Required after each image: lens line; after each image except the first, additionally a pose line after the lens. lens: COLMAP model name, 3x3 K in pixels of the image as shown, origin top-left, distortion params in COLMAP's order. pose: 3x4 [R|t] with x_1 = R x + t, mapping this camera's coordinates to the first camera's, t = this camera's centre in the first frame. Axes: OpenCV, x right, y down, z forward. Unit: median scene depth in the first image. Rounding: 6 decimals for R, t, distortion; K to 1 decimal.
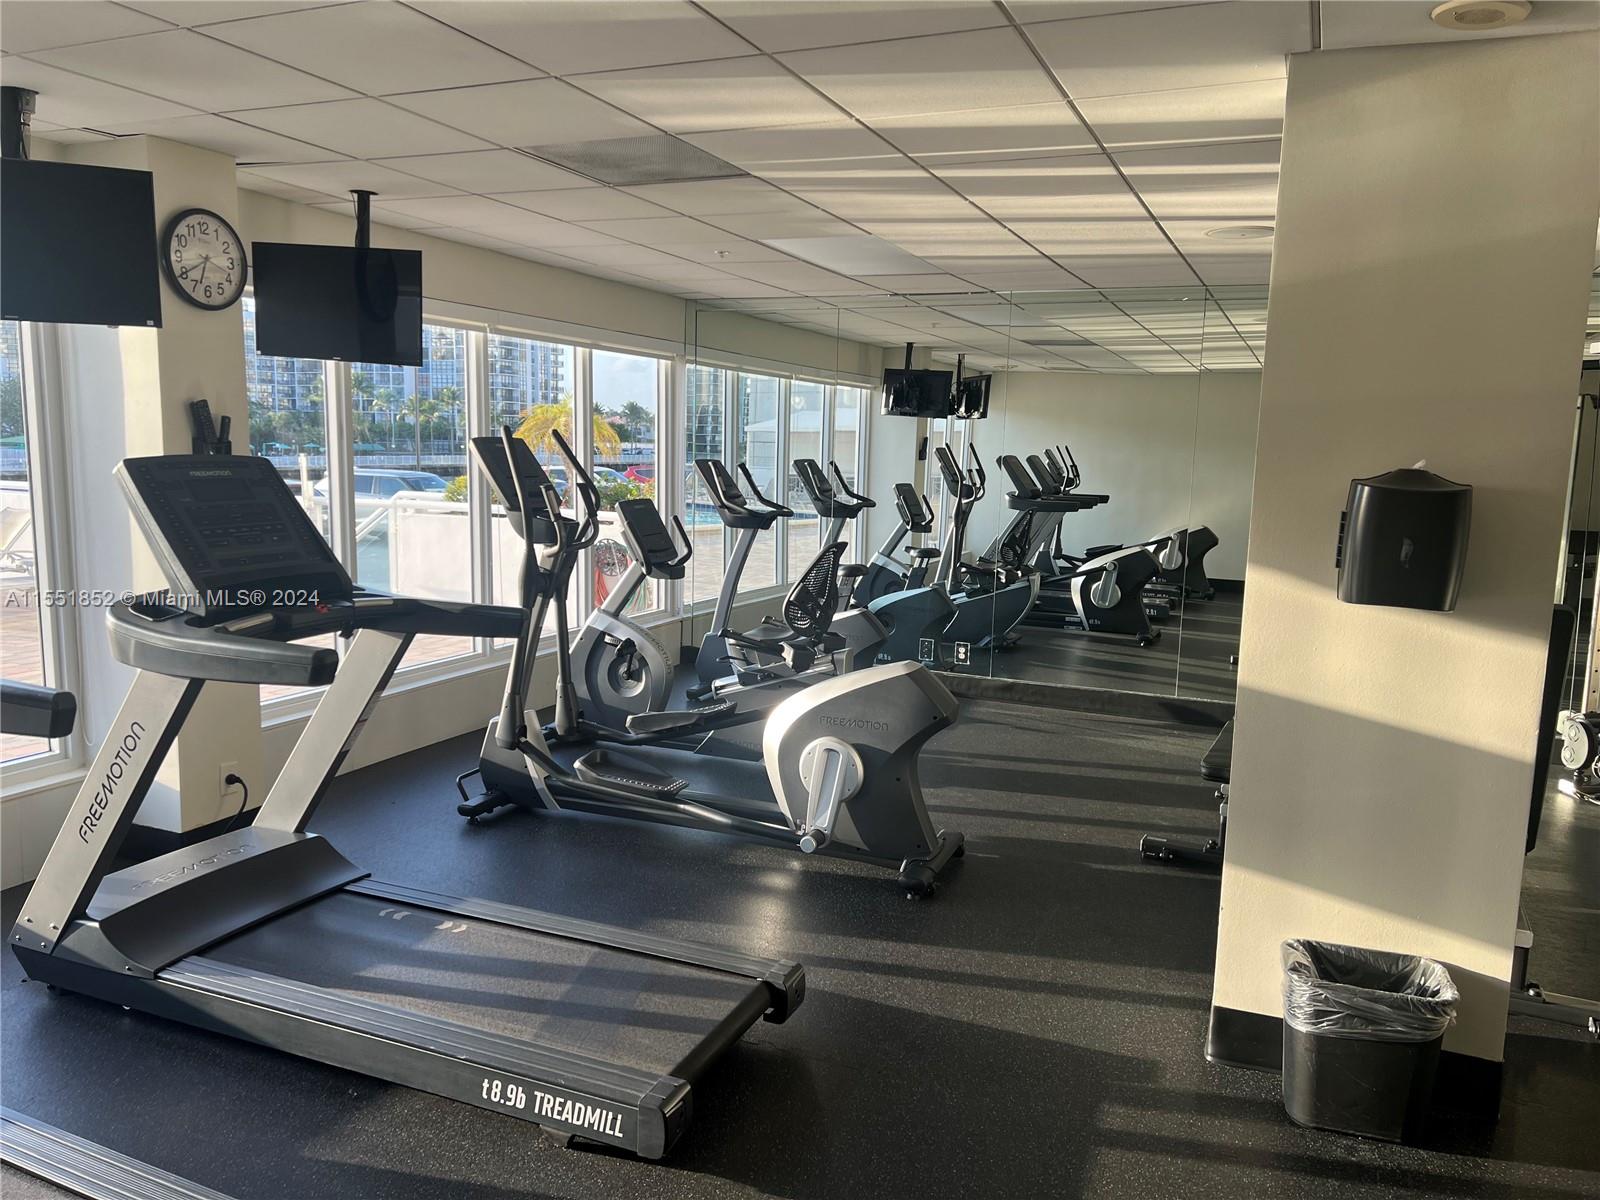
lens RADIAL K [[1187.3, 0, 800.0], [0, 1187.3, 600.0], [0, 0, 1]] dist [0.130733, -0.000088]
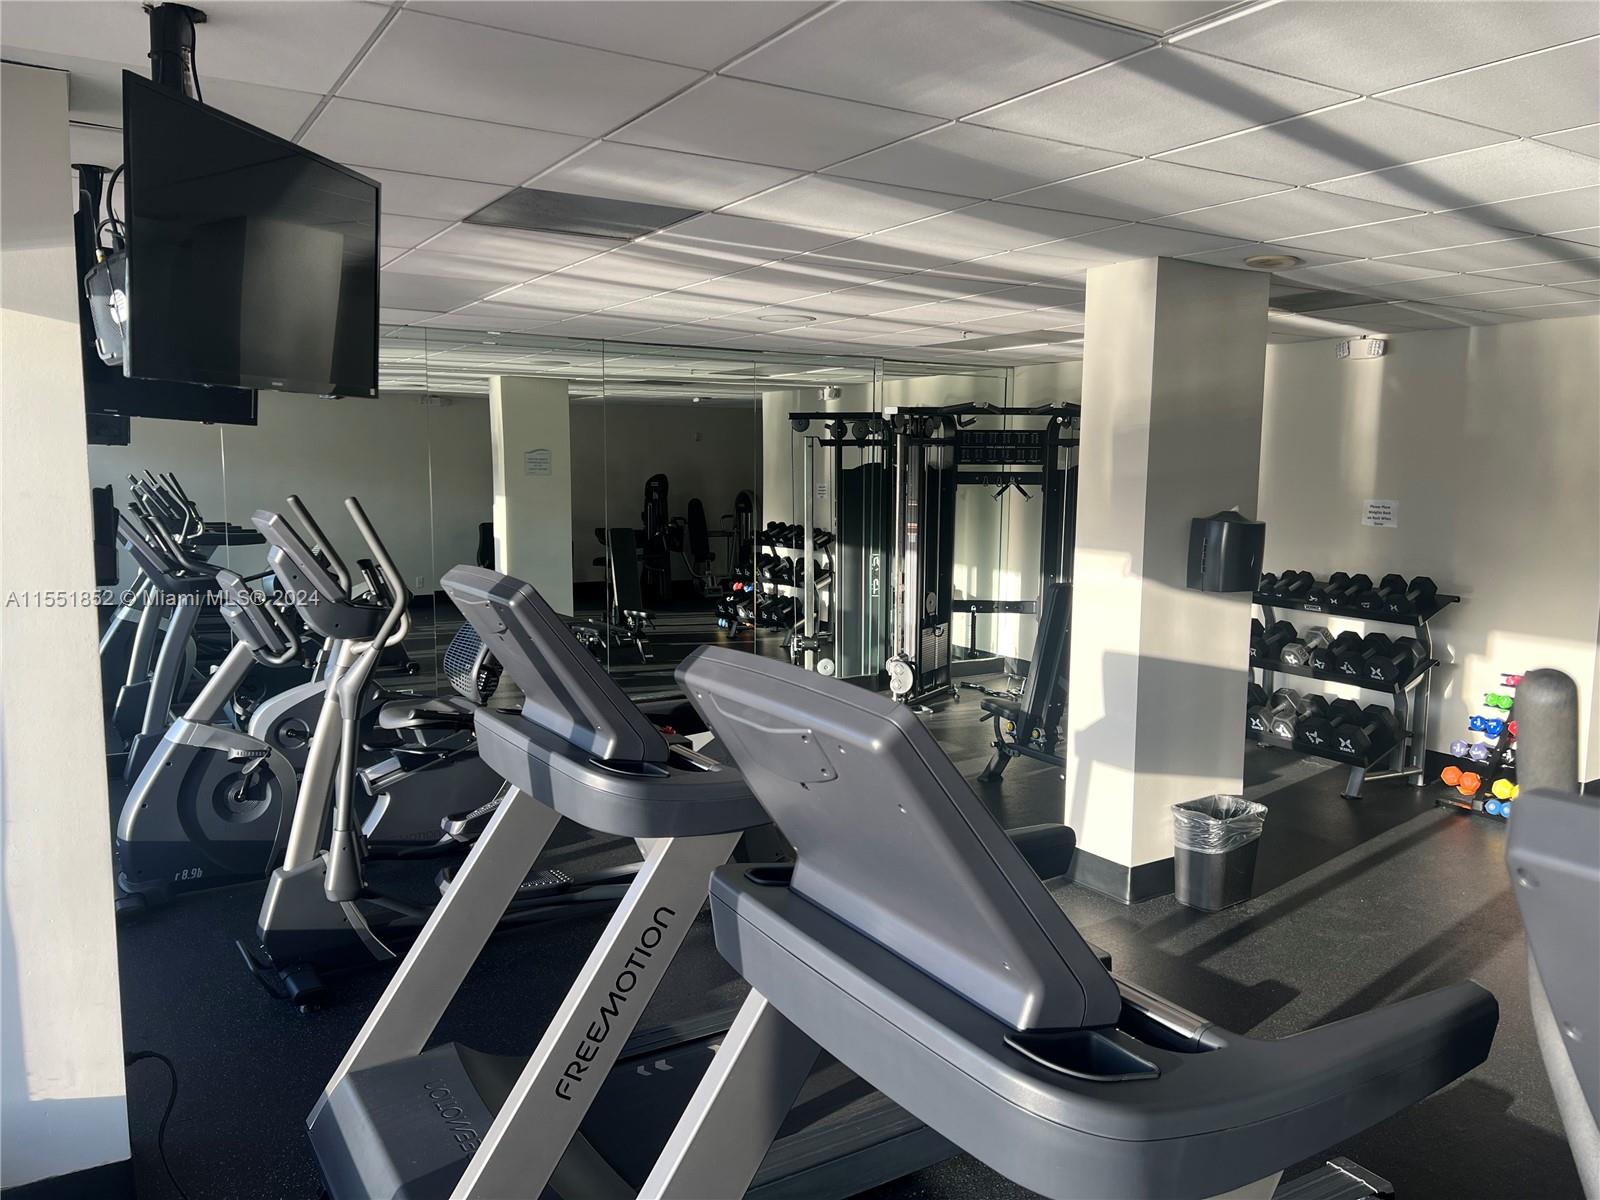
lens RADIAL K [[1203.9, 0, 800.0], [0, 1203.9, 600.0], [0, 0, 1]] dist [-0.011067, -0.006334]
pose [[0.576175, -0.117510, 0.808835, -1.033473], [0.121597, 0.990922, 0.057344, -0.117931], [-0.808230, 0.065312, 0.585233, 0.465119]]
